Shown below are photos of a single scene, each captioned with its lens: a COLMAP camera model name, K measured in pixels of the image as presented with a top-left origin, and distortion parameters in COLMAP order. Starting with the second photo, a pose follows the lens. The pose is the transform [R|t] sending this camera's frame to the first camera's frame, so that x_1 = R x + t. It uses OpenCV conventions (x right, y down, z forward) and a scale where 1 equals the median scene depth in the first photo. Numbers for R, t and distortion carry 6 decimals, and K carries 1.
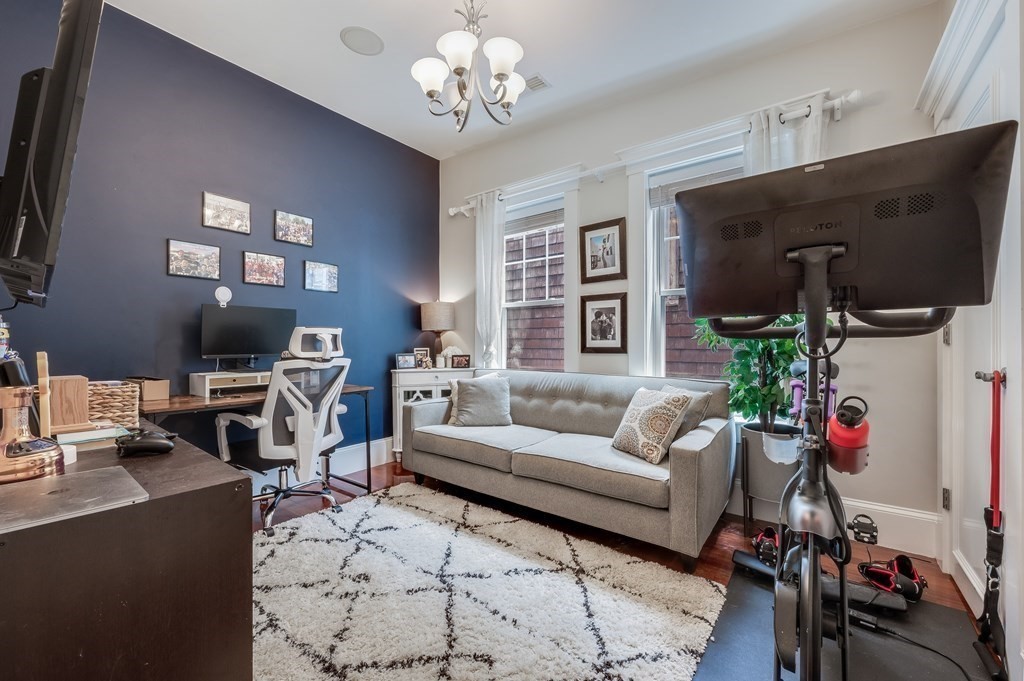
lens RADIAL K [[407.8, 0, 507.6], [0, 407.8, 342.8], [0, 0, 1]] dist [-0.004622, -0.000388]
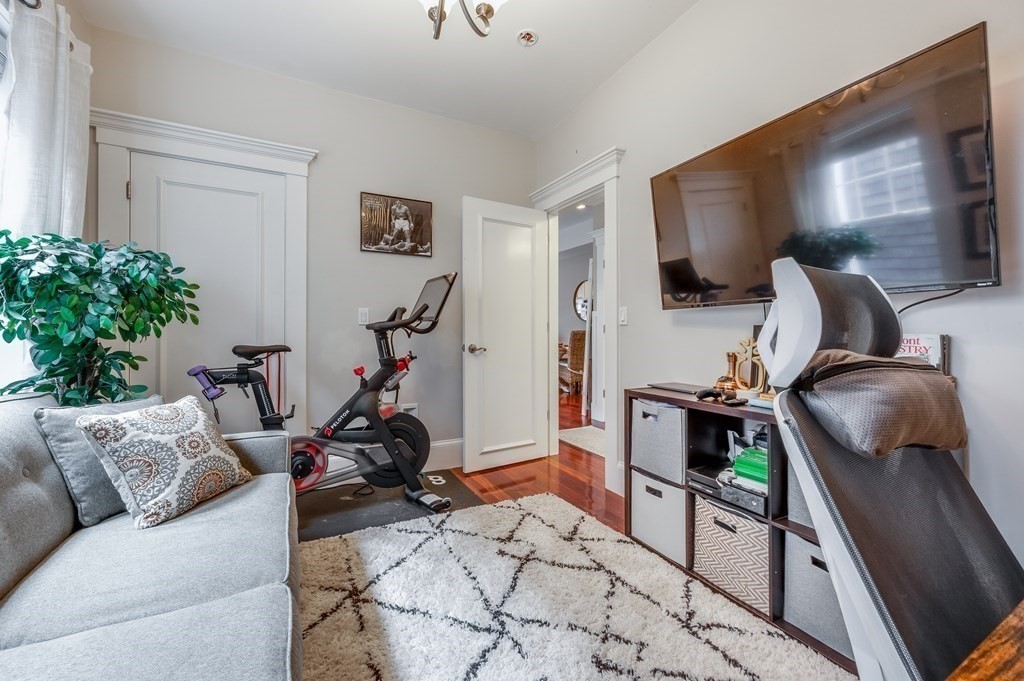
lens RADIAL K [[407.8, 0, 510.7], [0, 407.8, 336.3], [0, 0, 1]] dist [-0.004622, -0.000388]
pose [[-0.912116, 0.000477, 0.409931, -0.488514], [-0.001451, 0.999989, -0.004392, 0.016509], [-0.409929, -0.004601, -0.912106, 1.674139]]
